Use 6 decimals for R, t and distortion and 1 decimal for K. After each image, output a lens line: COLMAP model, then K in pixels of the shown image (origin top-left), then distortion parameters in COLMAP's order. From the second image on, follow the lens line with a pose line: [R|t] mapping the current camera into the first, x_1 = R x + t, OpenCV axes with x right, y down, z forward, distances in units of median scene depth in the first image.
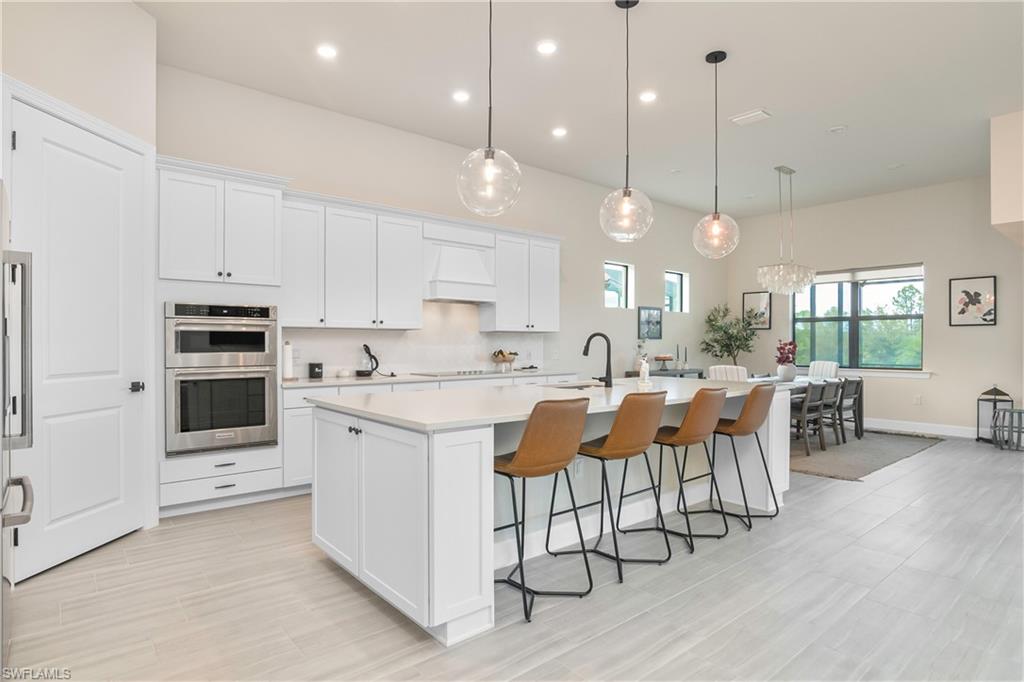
lens RADIAL K [[548.4, 0, 510.5], [0, 548.4, 346.8], [0, 0, 1]] dist [-0.026306, 0.003971]
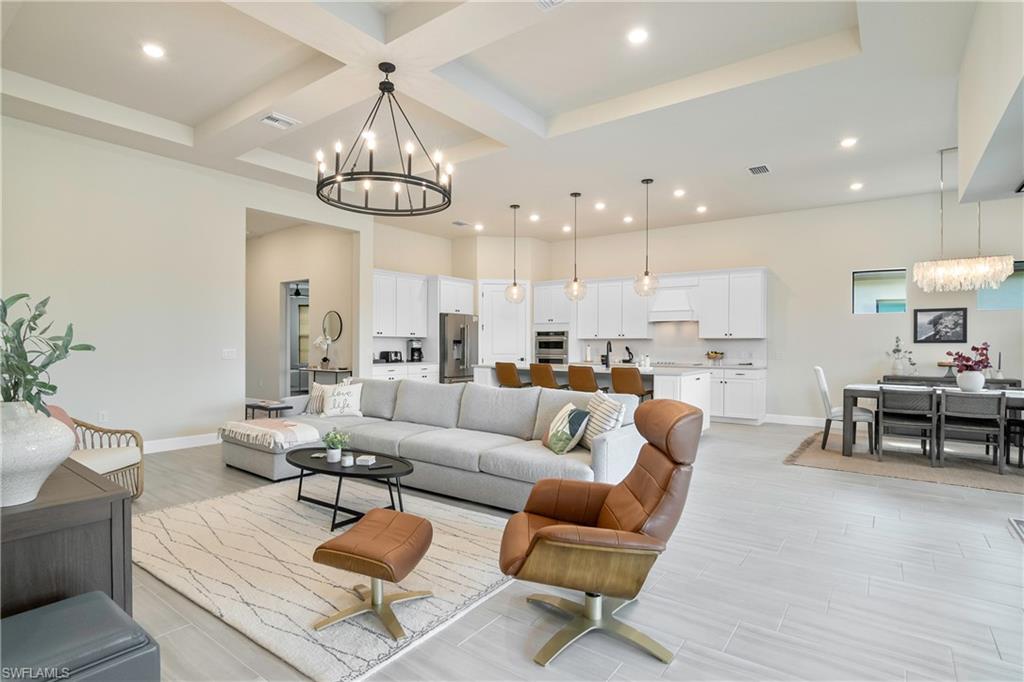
lens RADIAL K [[512.8, 0, 508.3], [0, 512.8, 342.3], [0, 0, 1]] dist [-0.020368, 0.000806]
pose [[0.228711, -0.005640, -0.973478, 1.102385], [-0.011349, 0.999900, -0.008459, 0.000351], [0.973428, 0.012982, 0.228624, 0.116907]]
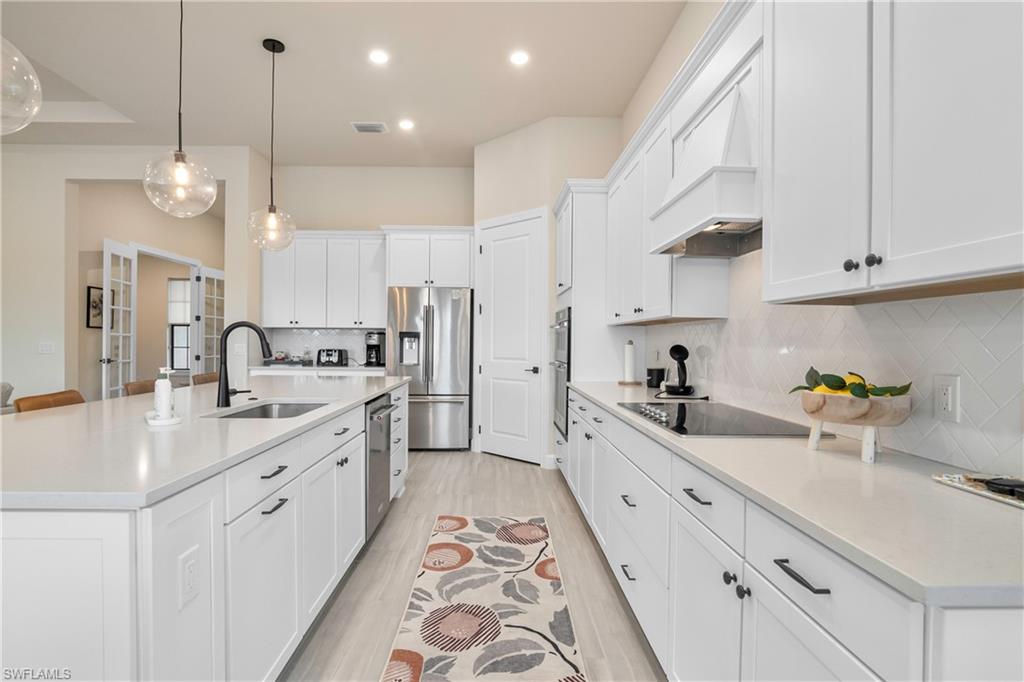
lens RADIAL K [[512.8, 0, 498.2], [0, 512.8, 343.4], [0, 0, 1]] dist [-0.020368, 0.000806]
pose [[-0.640236, -0.004307, -0.768166, 0.247532], [-0.015391, 0.999855, 0.007221, -0.005376], [0.768024, 0.016446, -0.640210, 0.929050]]
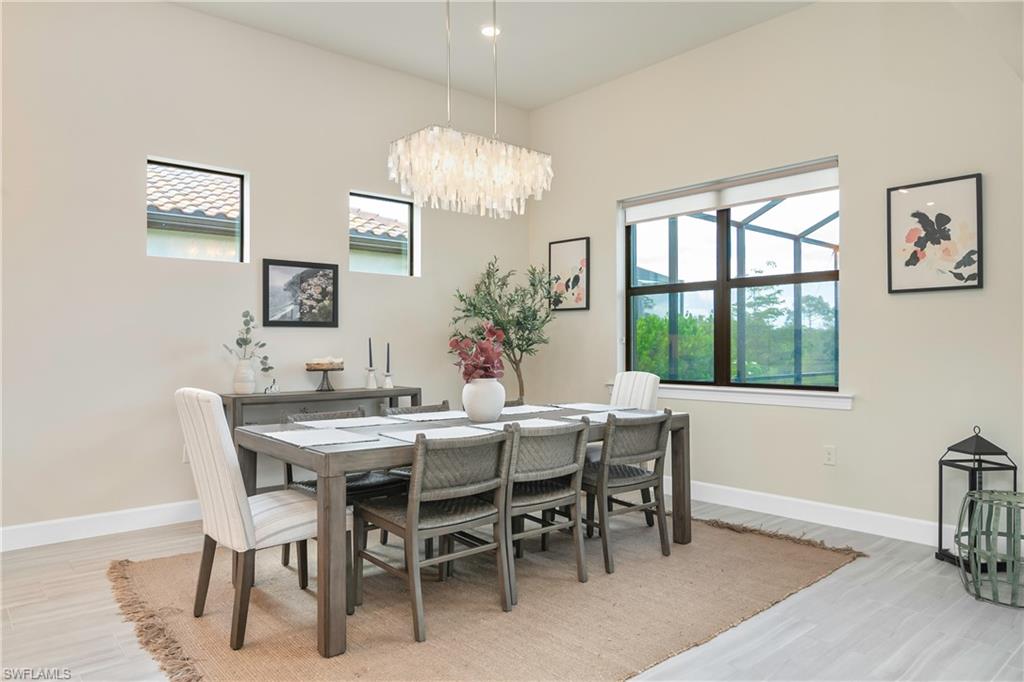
lens RADIAL K [[667.5, 0, 510.7], [0, 667.5, 348.4], [0, 0, 1]] dist [-0.018501, 0.000654]
pose [[0.999700, -0.002278, 0.024397, 0.512900], [0.002338, 0.999994, -0.002423, 0.008482], [-0.024392, 0.002480, 0.999699, 0.481704]]
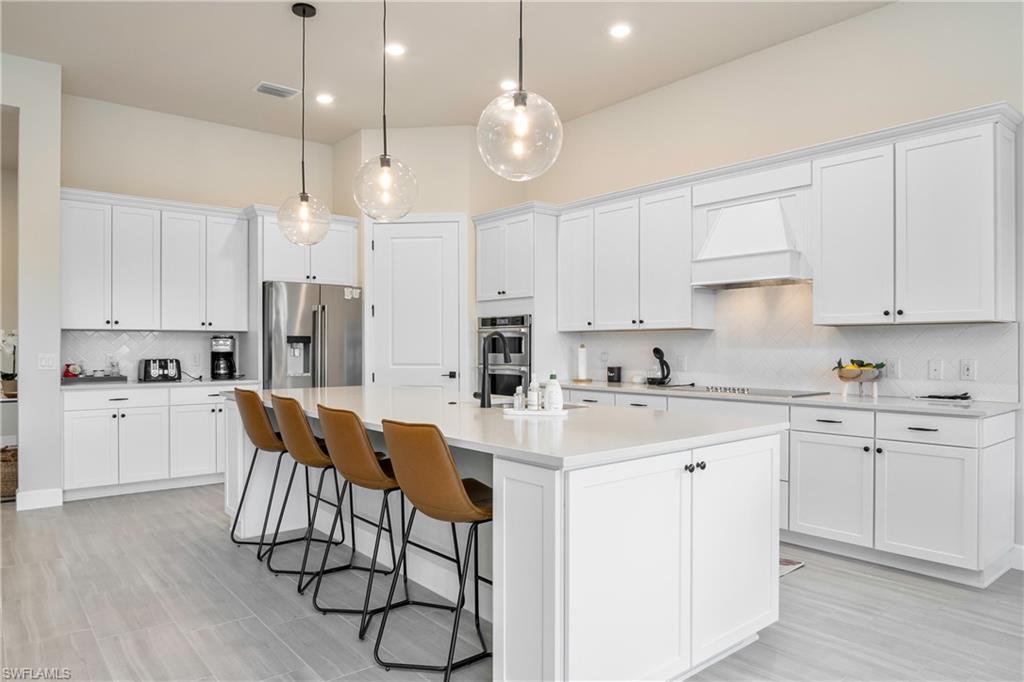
lens RADIAL K [[667.5, 0, 508.1], [0, 667.5, 337.8], [0, 0, 1]] dist [-0.018501, 0.000654]
pose [[-0.019396, -0.013477, -0.999721, 0.598470], [-0.007166, 0.999885, -0.013341, -0.003311], [0.999786, 0.006905, -0.019490, 0.596542]]
